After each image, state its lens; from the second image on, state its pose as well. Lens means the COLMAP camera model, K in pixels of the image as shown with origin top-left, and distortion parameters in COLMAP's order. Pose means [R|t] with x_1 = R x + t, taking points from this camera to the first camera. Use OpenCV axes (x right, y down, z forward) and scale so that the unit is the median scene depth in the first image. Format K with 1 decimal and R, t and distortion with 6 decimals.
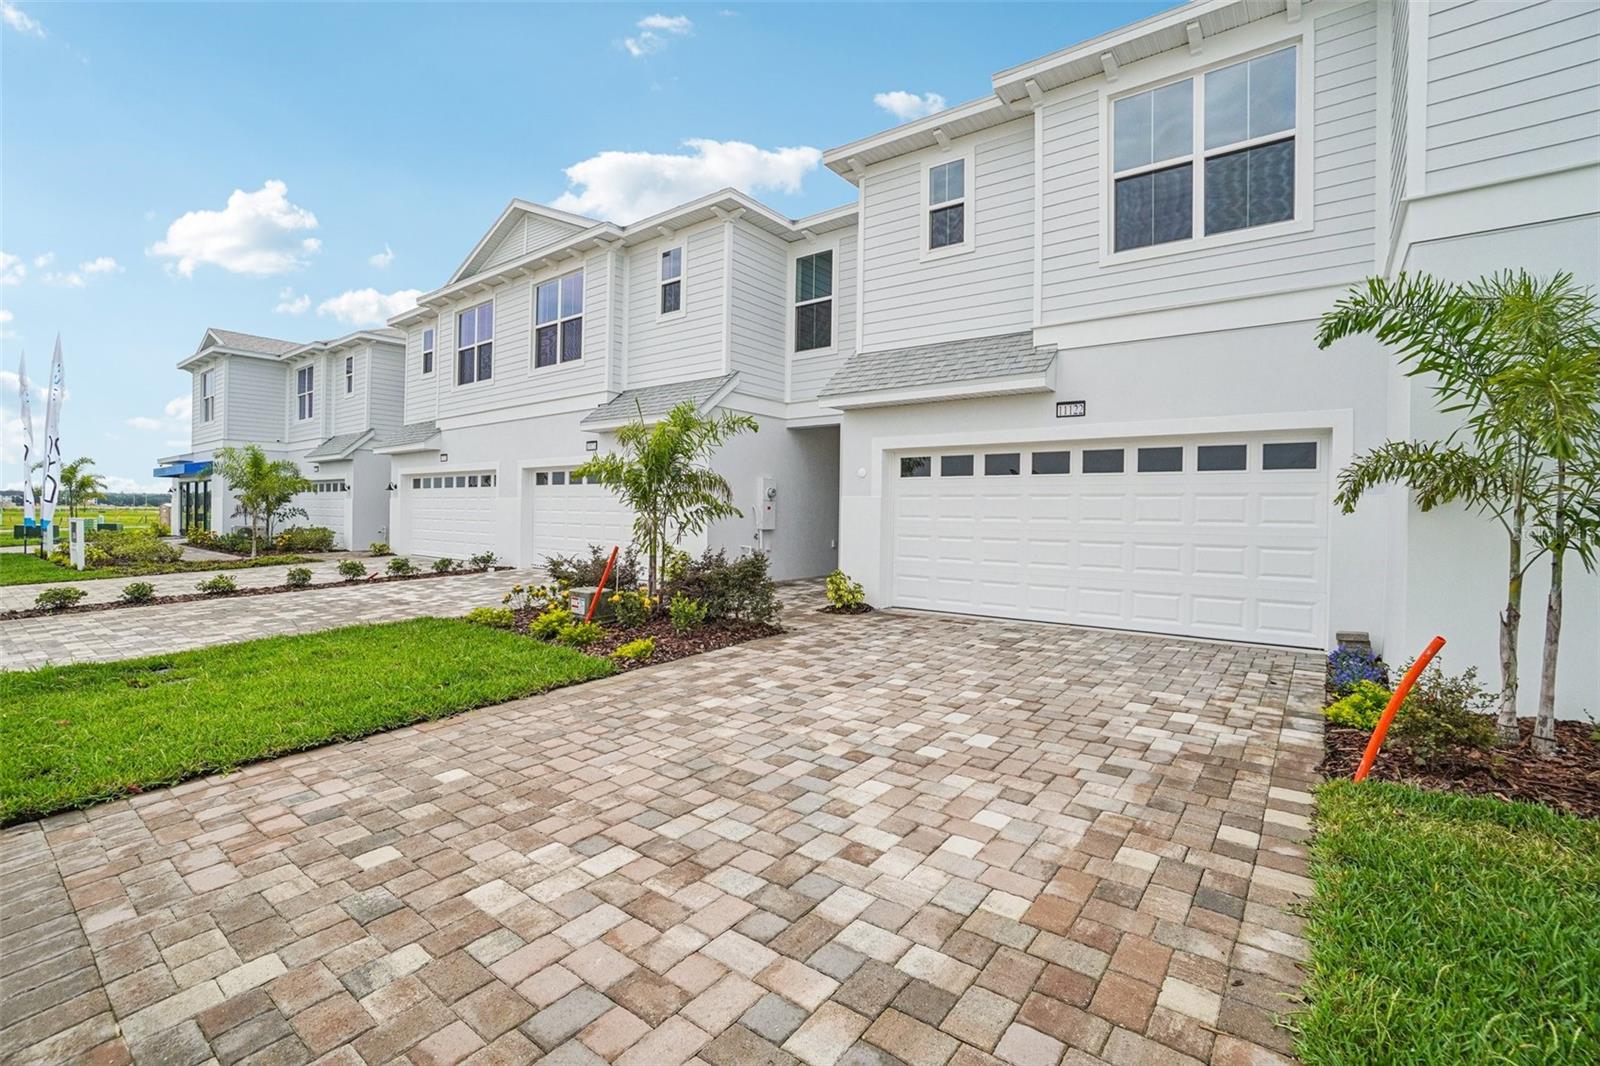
lens RADIAL K [[735.1, 0, 803.4], [0, 735.1, 521.0], [0, 0, 1]] dist [-0.059596, 0.020647]
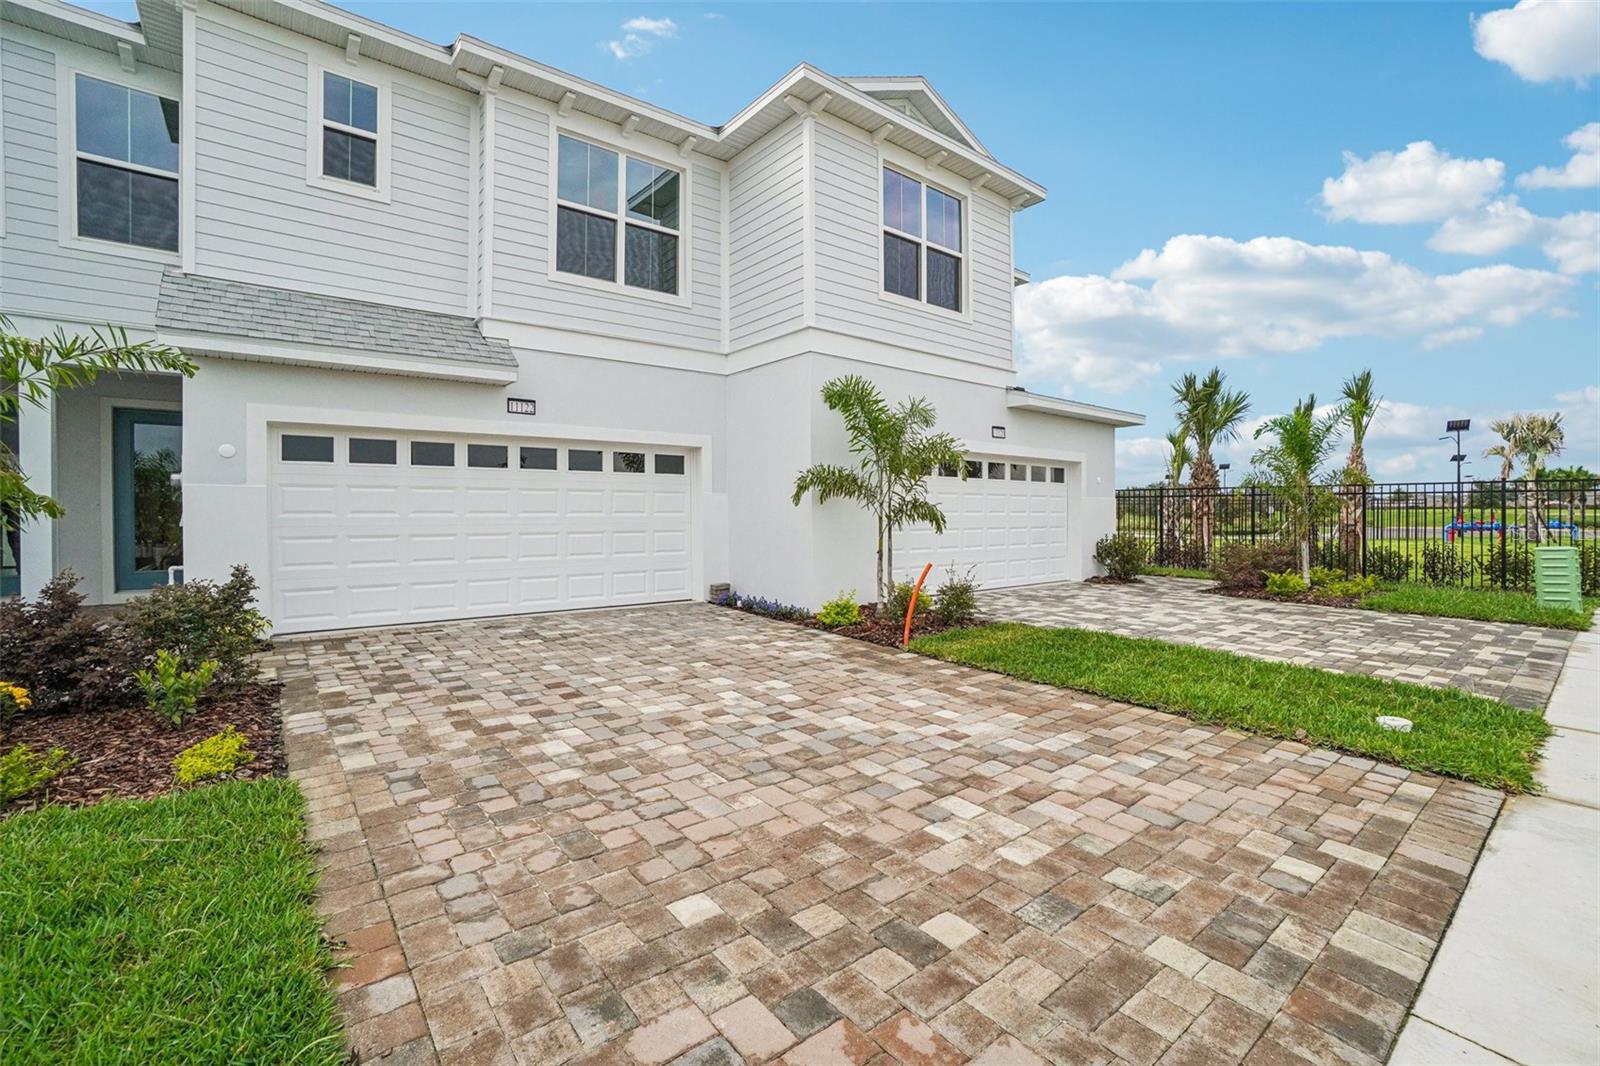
lens RADIAL K [[735.1, 0, 797.2], [0, 735.1, 526.0], [0, 0, 1]] dist [-0.059596, 0.020647]
pose [[0.206514, -0.030897, 0.977956, -1.072018], [0.014239, 0.999490, 0.028571, -0.013055], [-0.978340, 0.008025, 0.206849, 0.748782]]
